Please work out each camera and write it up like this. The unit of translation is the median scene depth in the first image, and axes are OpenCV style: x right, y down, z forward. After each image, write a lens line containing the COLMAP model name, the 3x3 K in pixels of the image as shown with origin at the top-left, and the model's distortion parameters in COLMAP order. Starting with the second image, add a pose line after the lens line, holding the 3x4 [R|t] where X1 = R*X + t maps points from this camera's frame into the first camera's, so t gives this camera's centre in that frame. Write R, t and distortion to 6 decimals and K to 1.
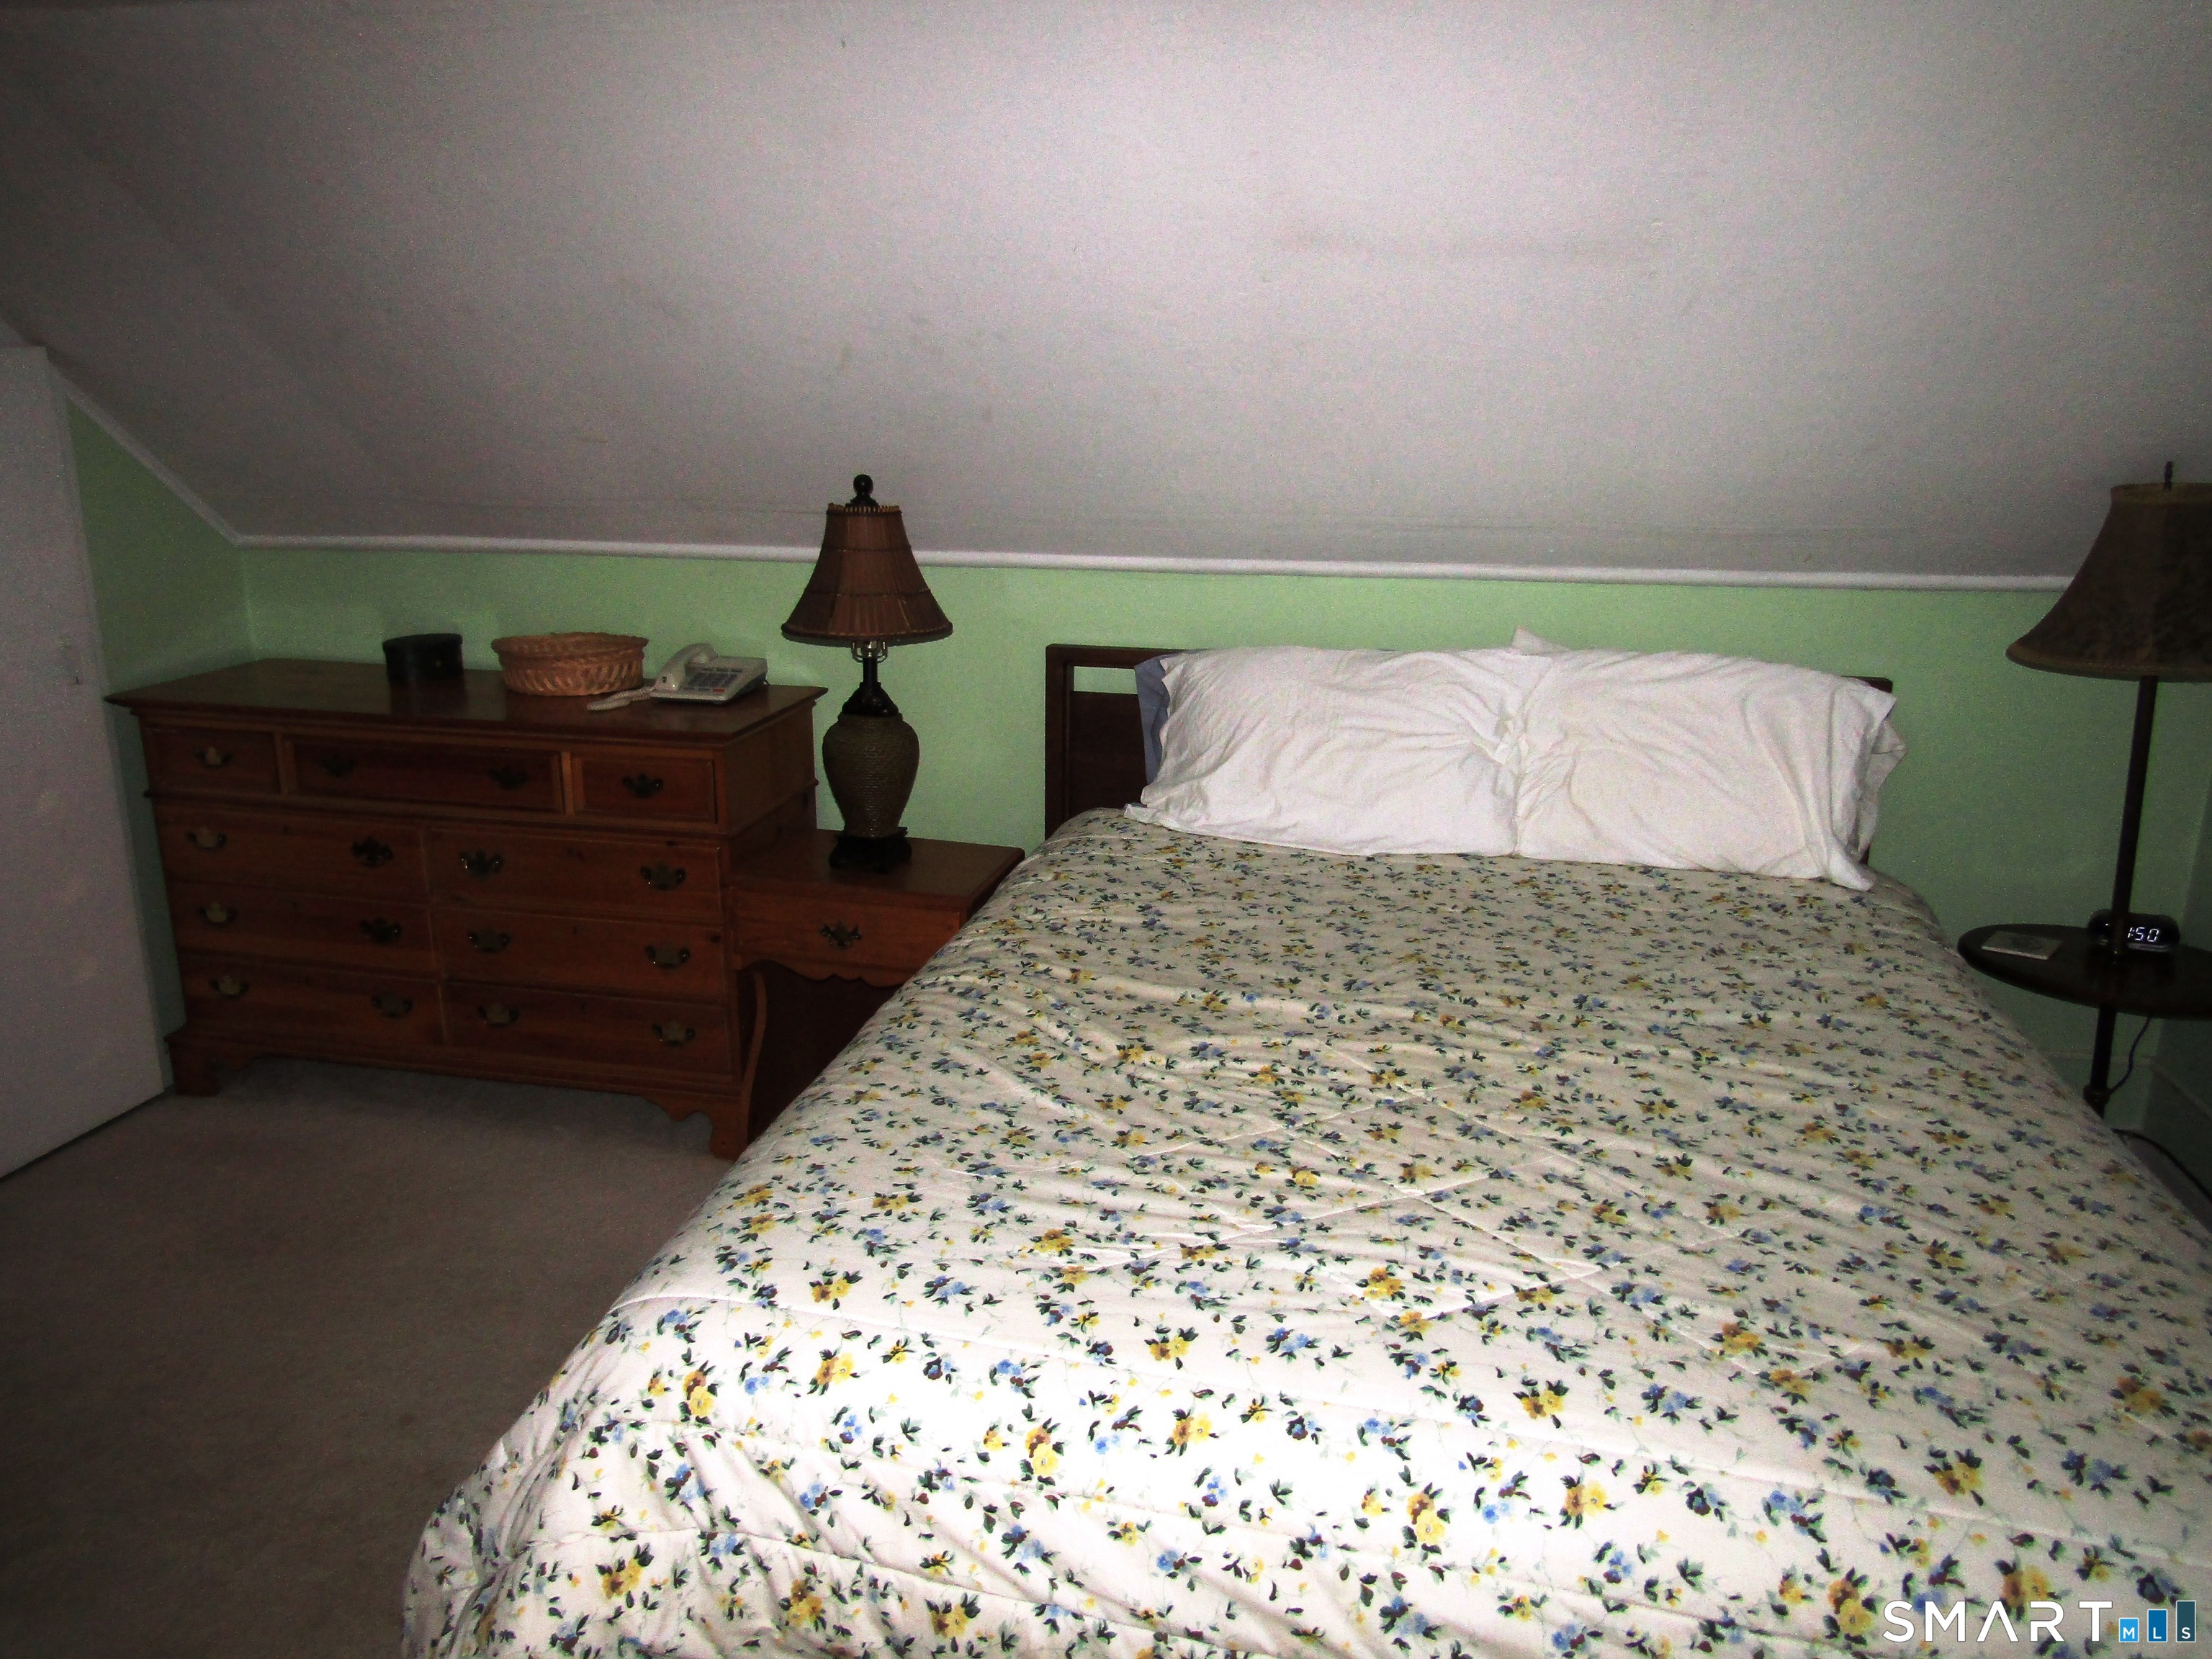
lens RADIAL K [[1561.0, 0, 1111.2], [0, 1561.0, 840.9], [0, 0, 1]] dist [-0.010055, -0.009481]
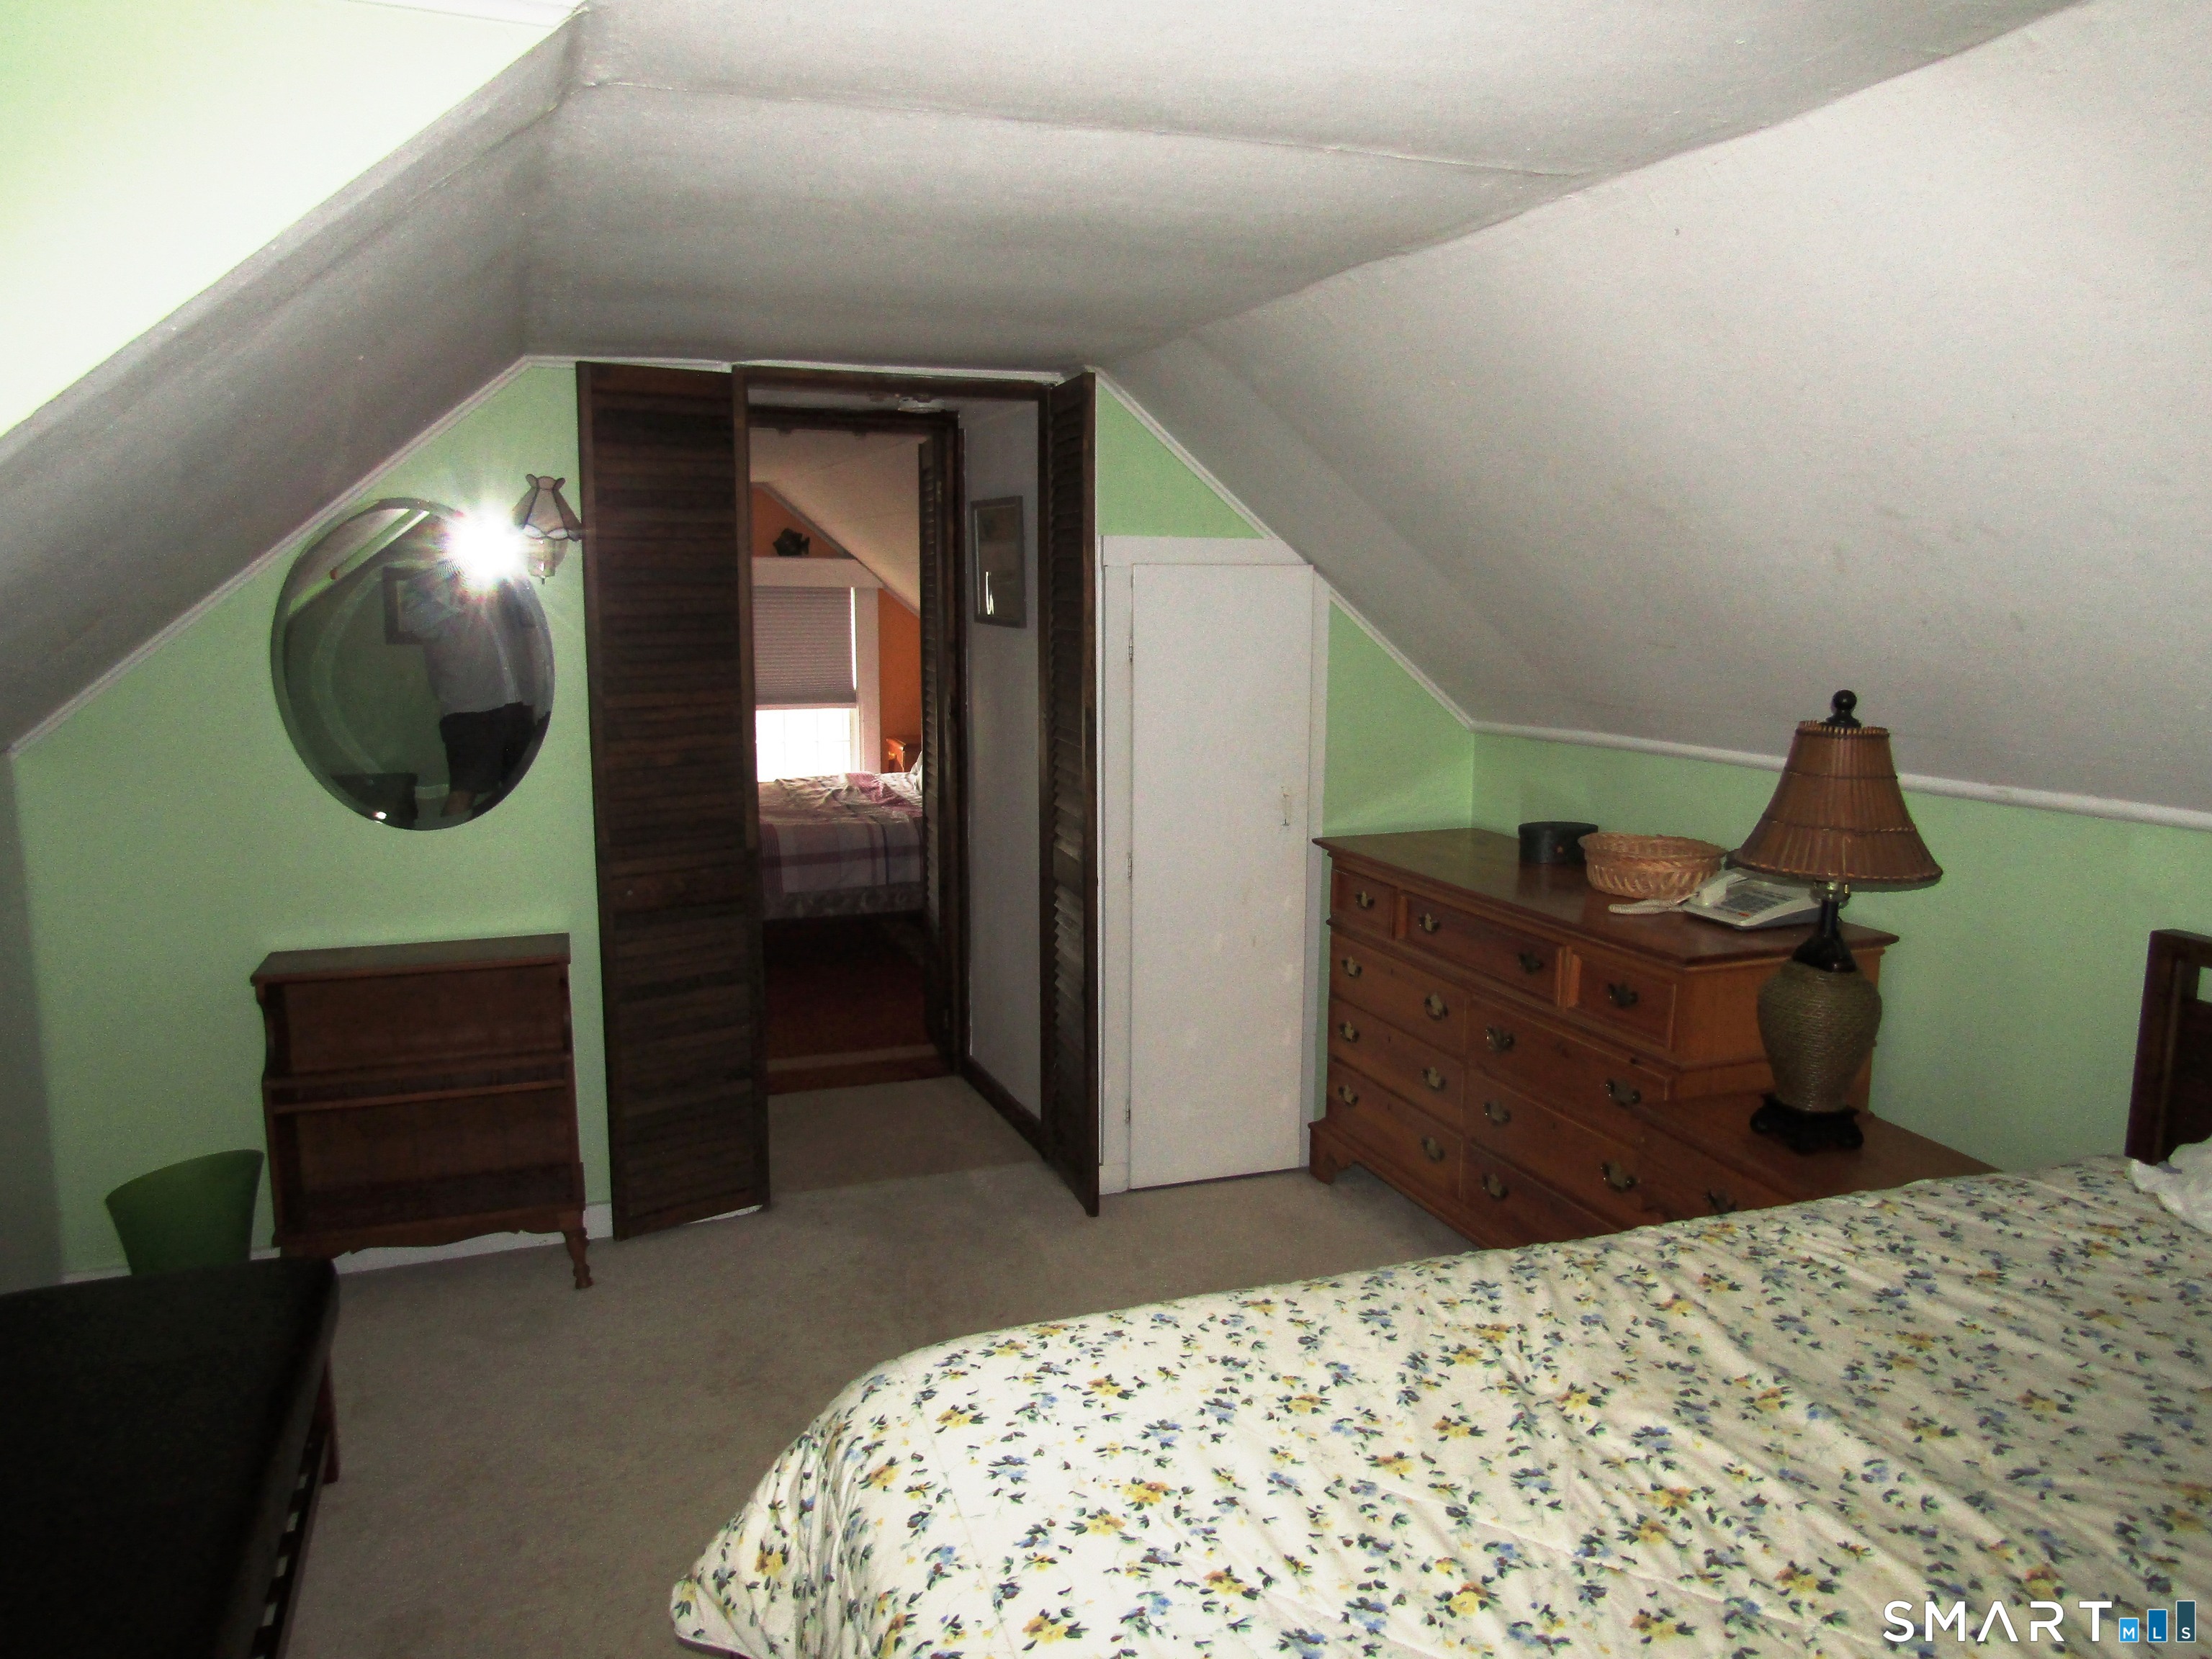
lens RADIAL K [[1561.0, 0, 1110.0], [0, 1561.0, 824.6], [0, 0, 1]] dist [-0.010055, -0.009481]
pose [[0.516485, 0.113191, -0.848782, 0.459523], [-0.230029, 0.973130, -0.010199, -0.074983], [0.824821, 0.200512, 0.528645, 0.279504]]
